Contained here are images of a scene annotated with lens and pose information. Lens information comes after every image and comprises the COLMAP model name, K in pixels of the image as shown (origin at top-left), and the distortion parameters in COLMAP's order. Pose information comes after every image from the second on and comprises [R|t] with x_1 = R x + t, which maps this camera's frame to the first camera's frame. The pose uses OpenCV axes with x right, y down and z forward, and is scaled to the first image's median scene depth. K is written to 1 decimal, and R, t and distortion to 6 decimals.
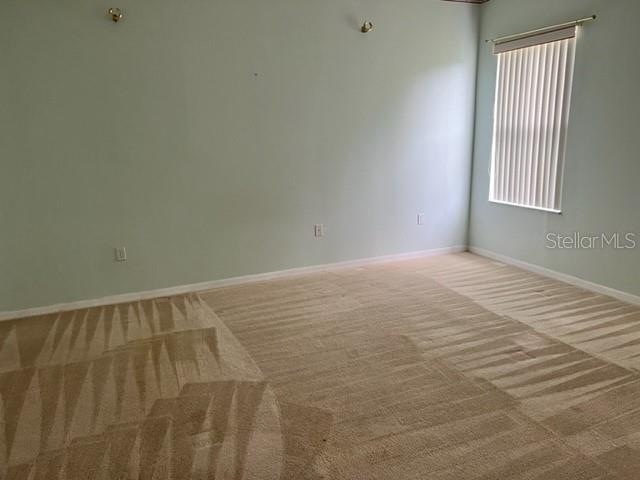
lens RADIAL K [[482.1, 0, 320.0], [0, 482.1, 240.0], [0, 0, 1]] dist [0.062360, -0.073490]
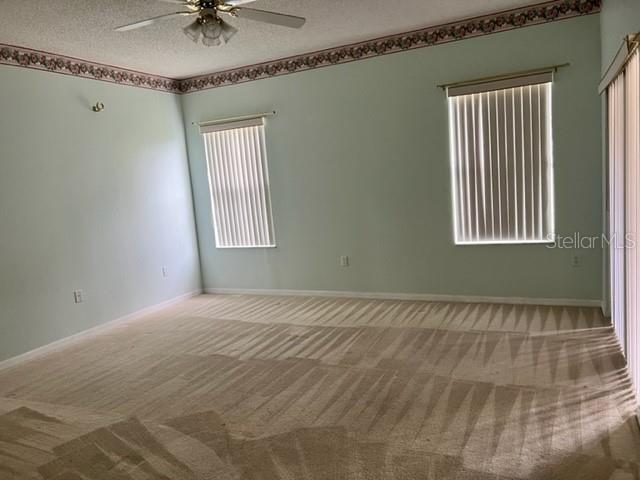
lens RADIAL K [[482.1, 0, 320.0], [0, 482.1, 240.0], [0, 0, 1]] dist [0.062360, -0.073490]
pose [[0.746195, -0.118790, 0.655043, -0.342496], [0.209934, 0.975735, -0.062201, 0.042108], [-0.631759, 0.183930, 0.753027, -0.124213]]
